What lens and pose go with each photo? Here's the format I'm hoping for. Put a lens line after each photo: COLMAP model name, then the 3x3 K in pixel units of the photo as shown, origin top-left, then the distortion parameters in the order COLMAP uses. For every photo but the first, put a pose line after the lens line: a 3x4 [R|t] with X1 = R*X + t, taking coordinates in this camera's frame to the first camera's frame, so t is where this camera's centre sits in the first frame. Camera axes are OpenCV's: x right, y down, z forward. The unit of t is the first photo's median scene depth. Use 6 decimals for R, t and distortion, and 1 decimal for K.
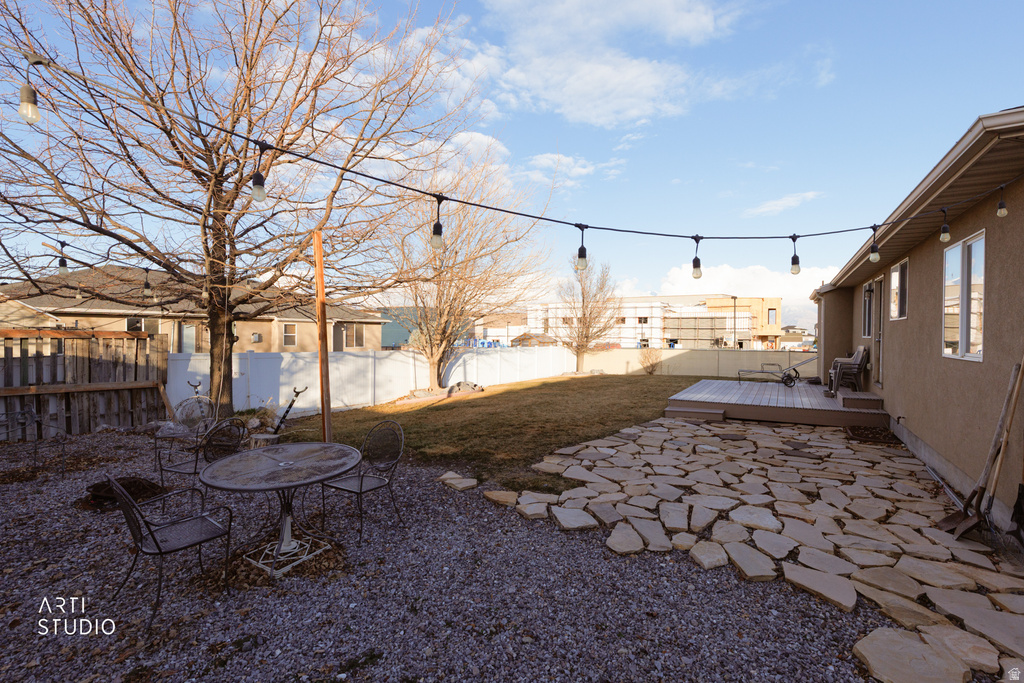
lens RADIAL K [[456.7, 0, 513.6], [0, 456.7, 339.1], [0, 0, 1]] dist [0.006137, -0.000330]
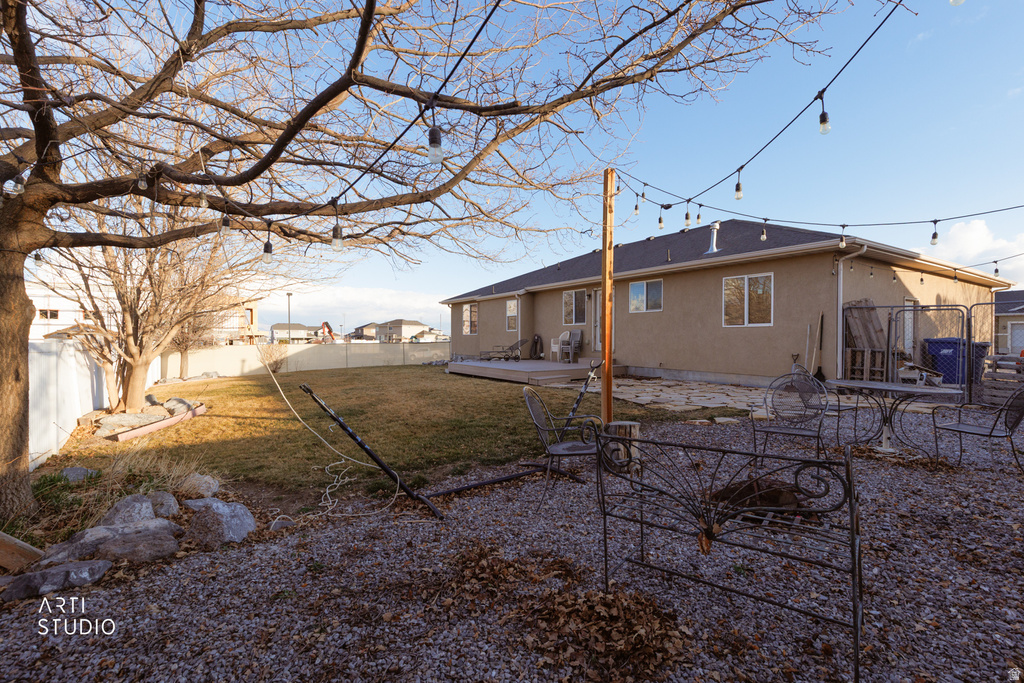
lens RADIAL K [[456.7, 0, 512.1], [0, 456.7, 342.1], [0, 0, 1]] dist [0.006137, -0.000330]
pose [[0.431645, -0.014617, 0.901925, -0.612948], [0.013797, 0.999859, 0.009602, 0.031994], [-0.901938, 0.008299, 0.431785, 0.384114]]
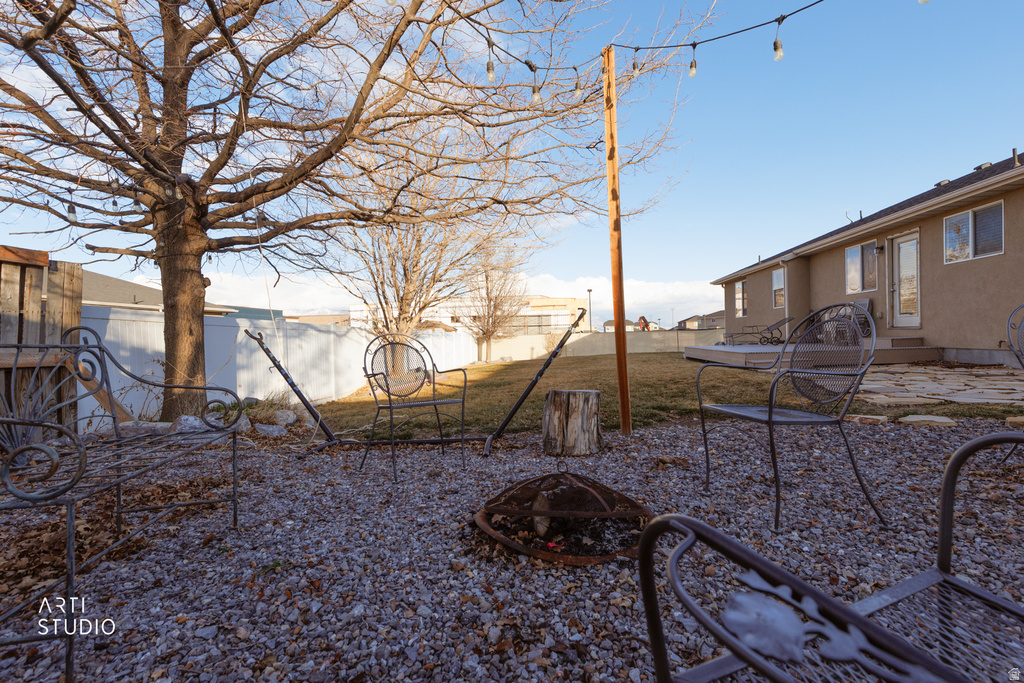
lens RADIAL K [[456.7, 0, 517.3], [0, 456.7, 340.0], [0, 0, 1]] dist [0.006137, -0.000330]
pose [[0.908112, -0.030573, 0.417609, -0.393523], [0.034814, 0.999391, -0.002539, 0.070419], [-0.417277, 0.016845, 0.908623, 0.239431]]
